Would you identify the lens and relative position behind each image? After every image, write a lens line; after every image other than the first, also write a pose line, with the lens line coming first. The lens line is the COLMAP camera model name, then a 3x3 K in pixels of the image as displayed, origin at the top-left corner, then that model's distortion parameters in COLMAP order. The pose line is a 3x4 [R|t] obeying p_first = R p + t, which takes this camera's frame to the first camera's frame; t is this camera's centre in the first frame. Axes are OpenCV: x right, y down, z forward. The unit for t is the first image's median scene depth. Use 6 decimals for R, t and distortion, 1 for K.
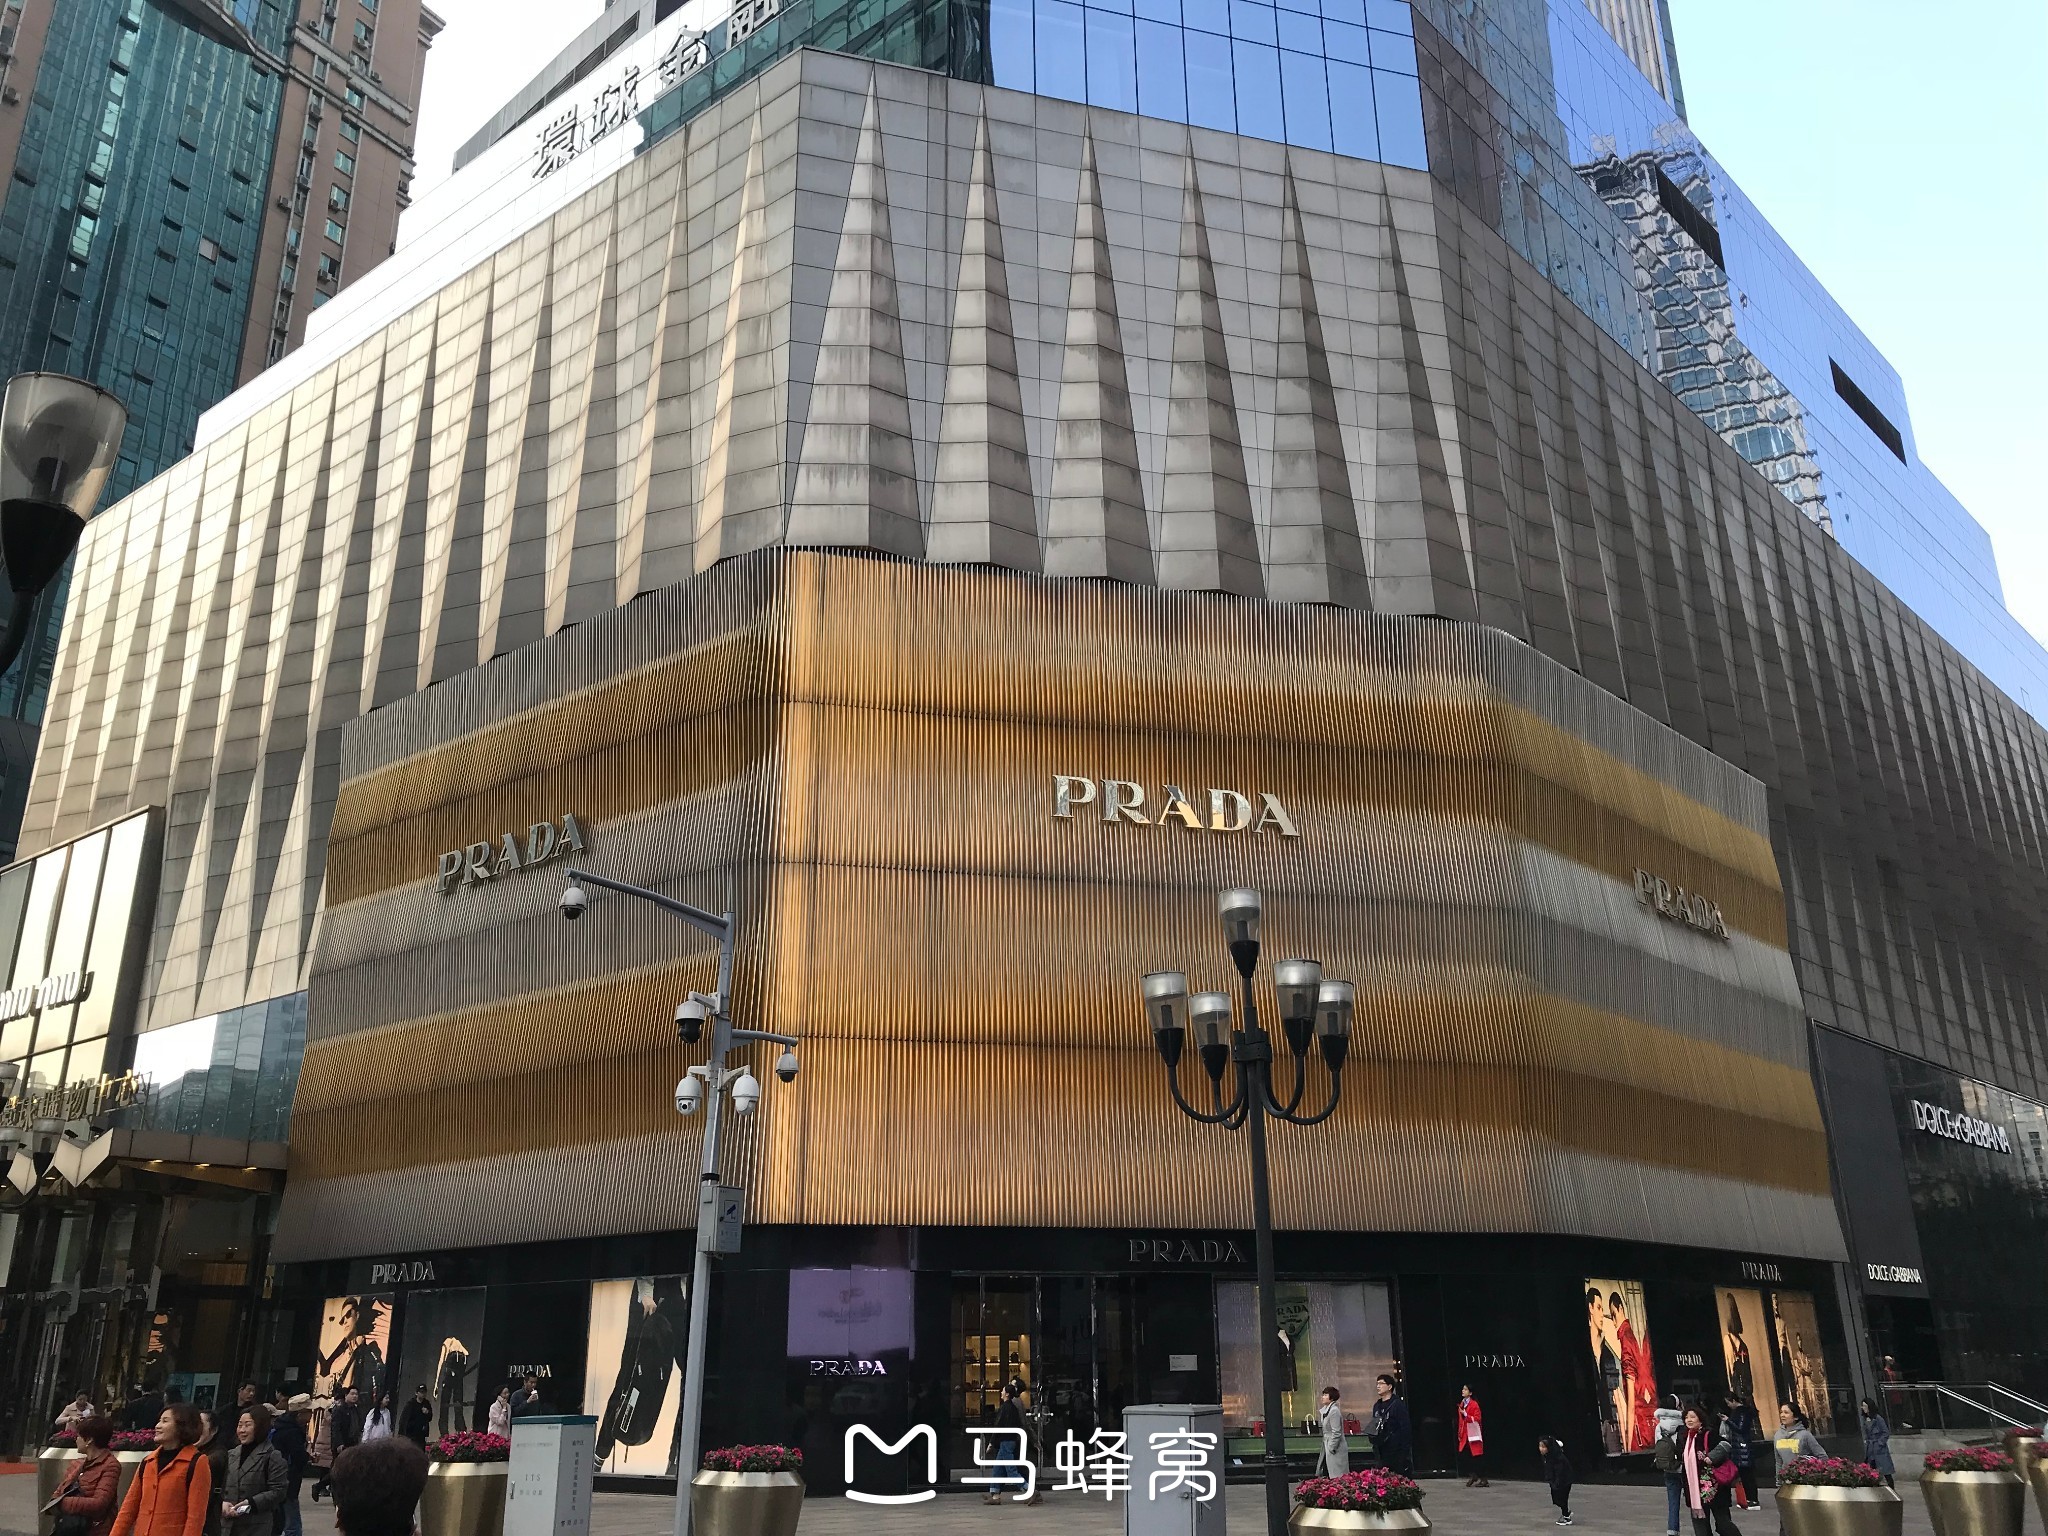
lens RADIAL K [[1674.3, 0, 1102.9], [0, 1674.3, 767.2], [0, 0, 1]] dist [0.002326, -0.145668]
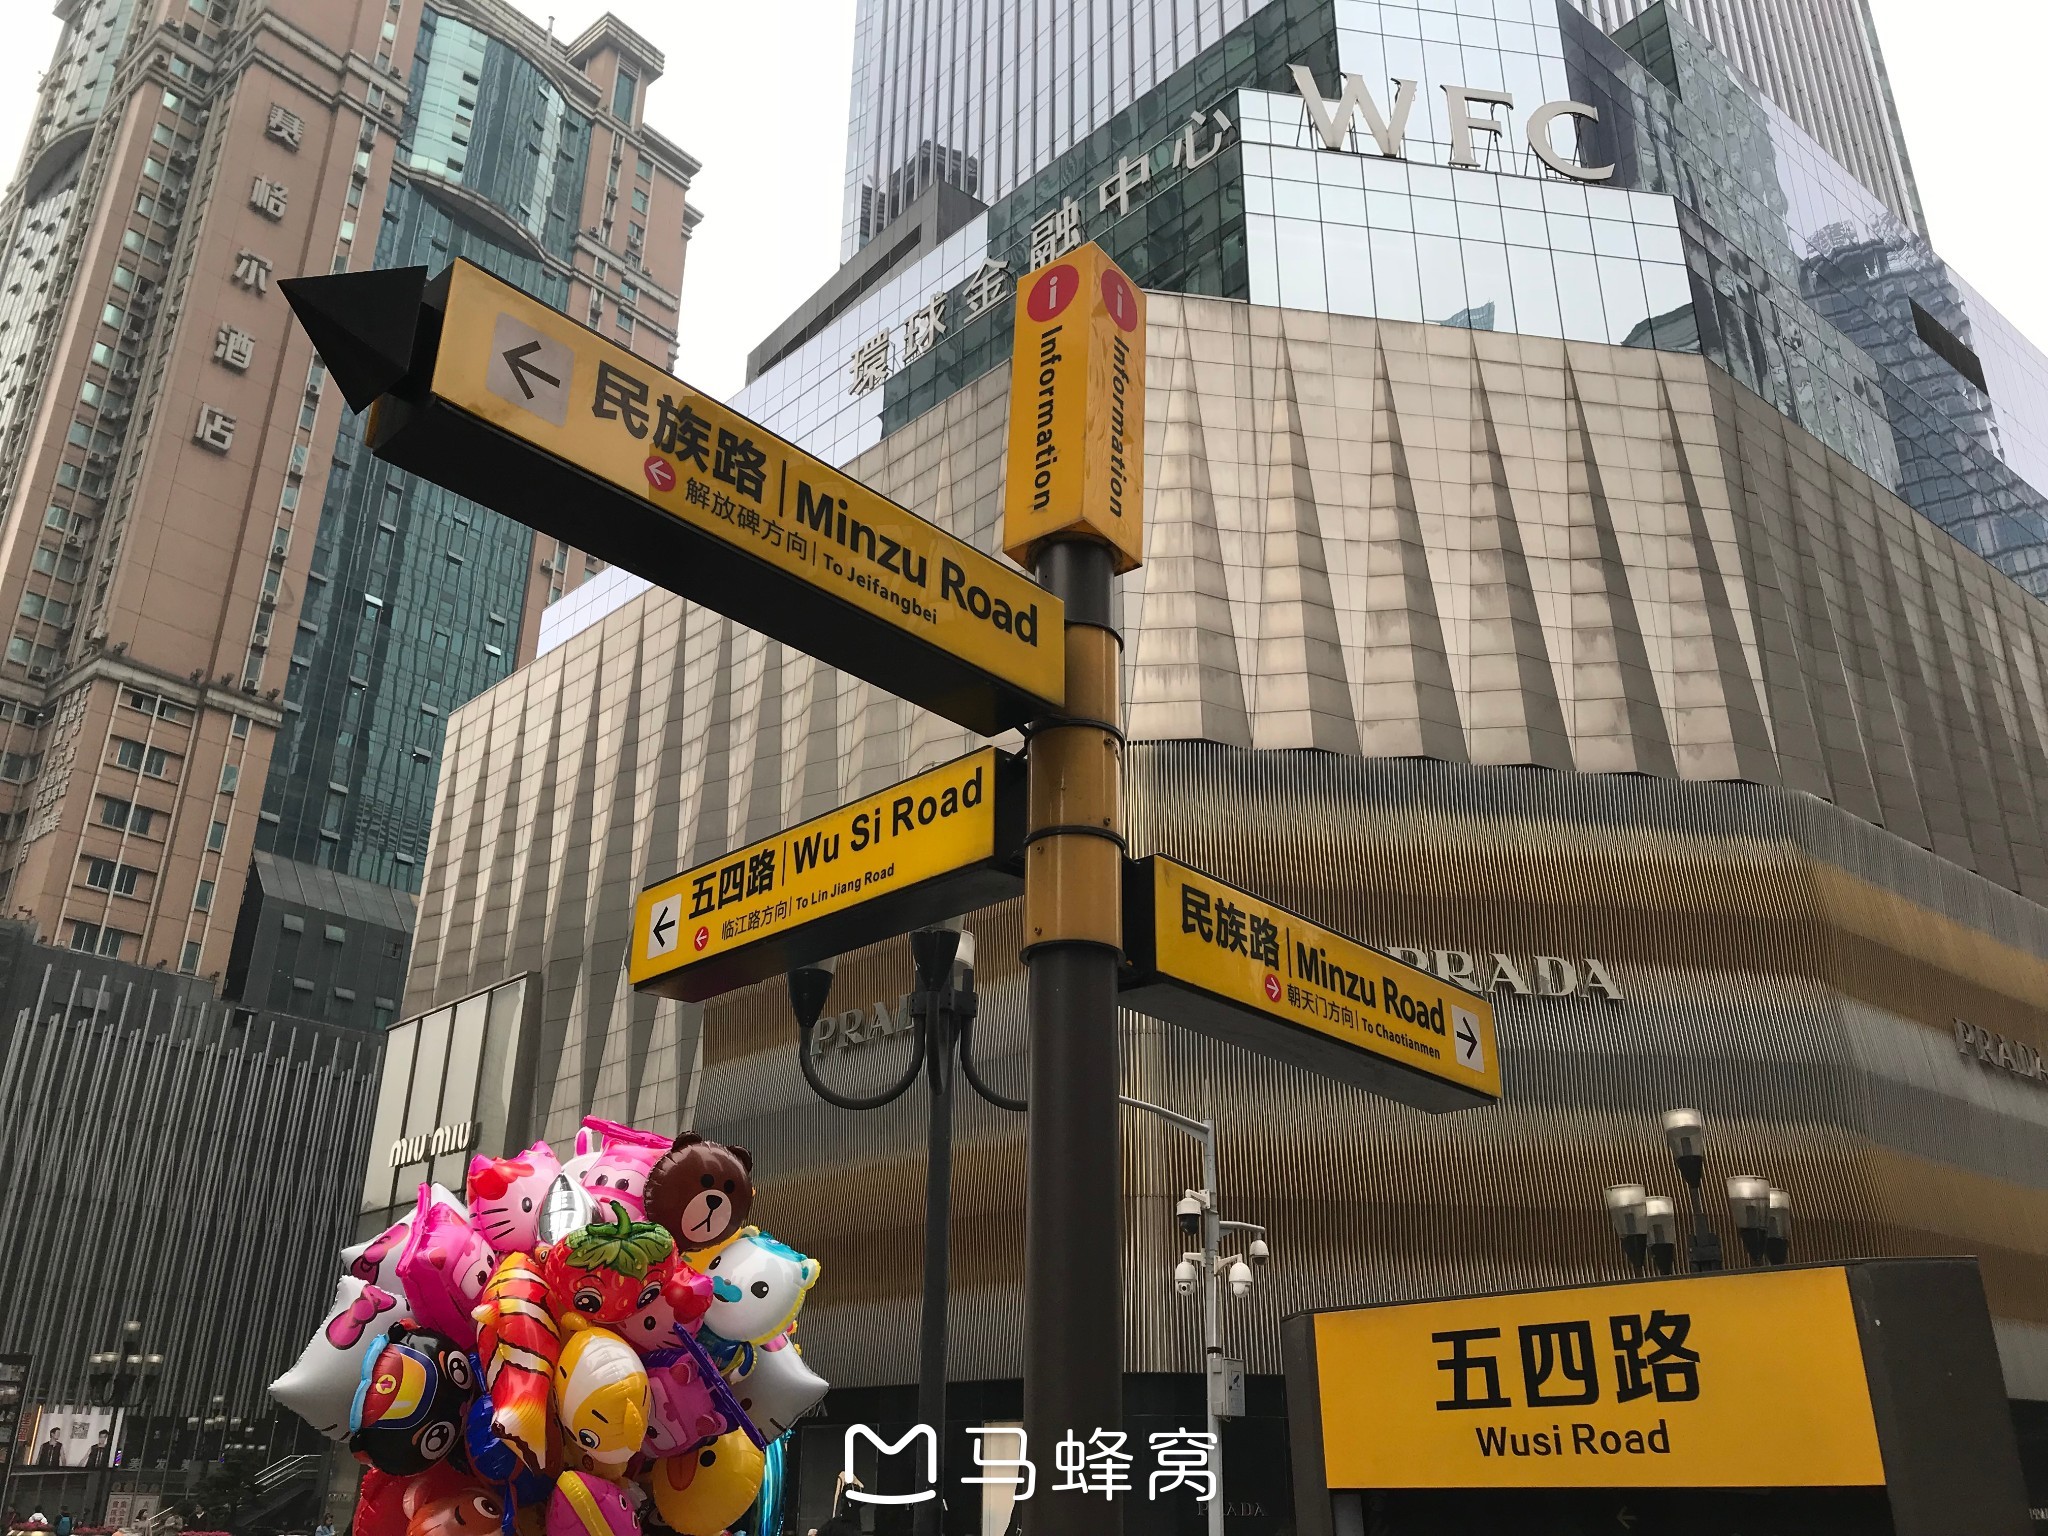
lens RADIAL K [[1700.5, 0, 1025.4], [0, 1700.5, 740.6], [0, 0, 1]] dist [-0.078775, 0.058772]
pose [[0.986058, -0.037939, -0.162021, -0.066989], [0.025498, 0.996613, -0.078184, -0.041937], [0.164438, 0.072962, 0.983685, -0.102528]]
